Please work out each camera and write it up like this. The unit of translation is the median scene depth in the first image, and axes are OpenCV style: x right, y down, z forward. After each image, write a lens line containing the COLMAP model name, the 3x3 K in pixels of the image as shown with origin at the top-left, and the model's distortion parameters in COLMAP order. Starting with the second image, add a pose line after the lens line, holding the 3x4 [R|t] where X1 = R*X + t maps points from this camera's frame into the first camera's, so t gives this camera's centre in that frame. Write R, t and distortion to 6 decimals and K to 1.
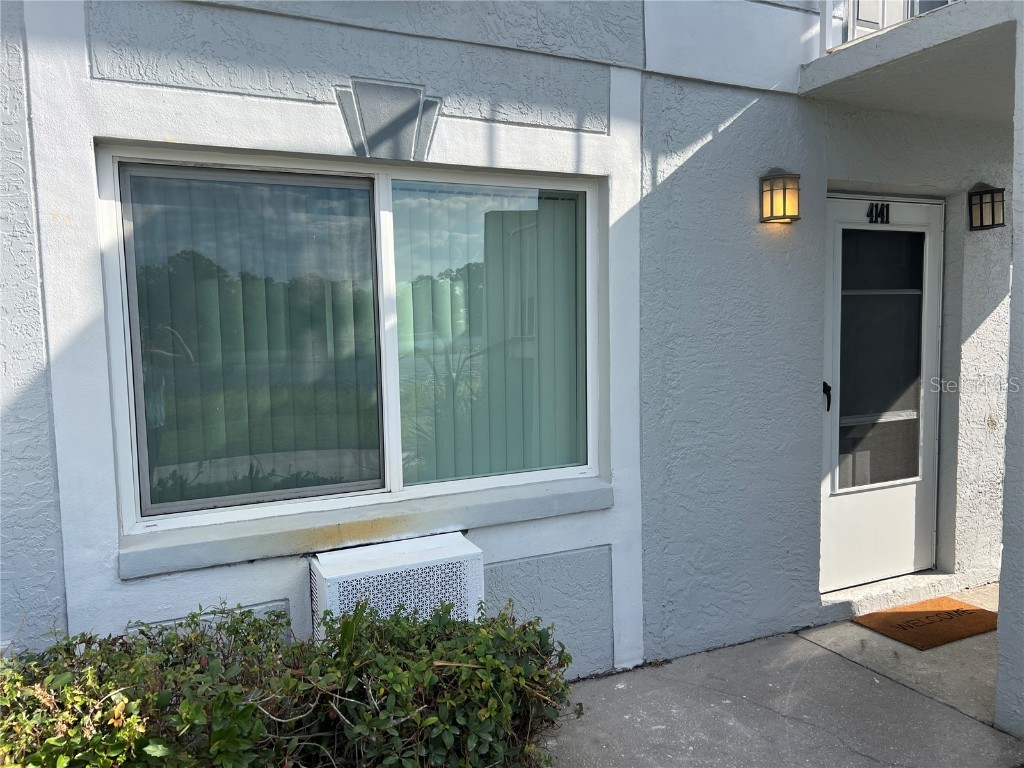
lens RADIAL K [[762.4, 0, 512.0], [0, 762.4, 384.0], [0, 0, 1]] dist [0.004405, 0.003169]
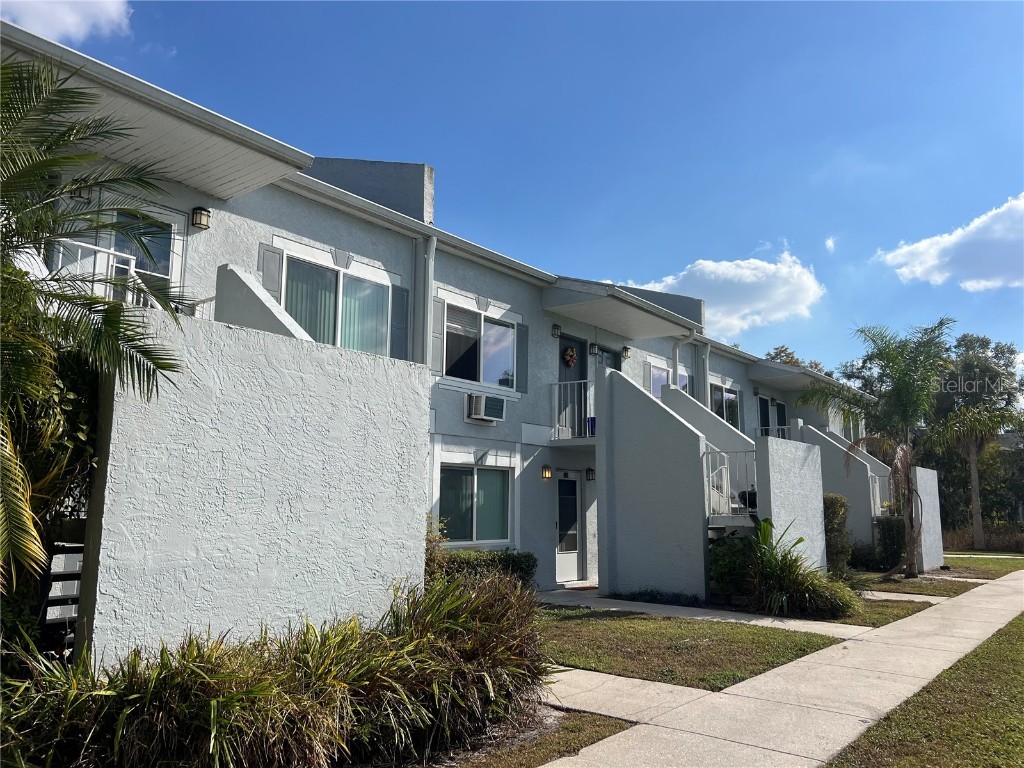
lens RADIAL K [[782.9, 0, 512.0], [0, 782.9, 384.0], [0, 0, 1]] dist [0.002163, 0.000073]
pose [[0.891884, 0.090734, 0.443068, -1.492332], [0.022457, 0.969575, -0.243761, 0.269818], [-0.451705, 0.227356, 0.862712, -2.282095]]
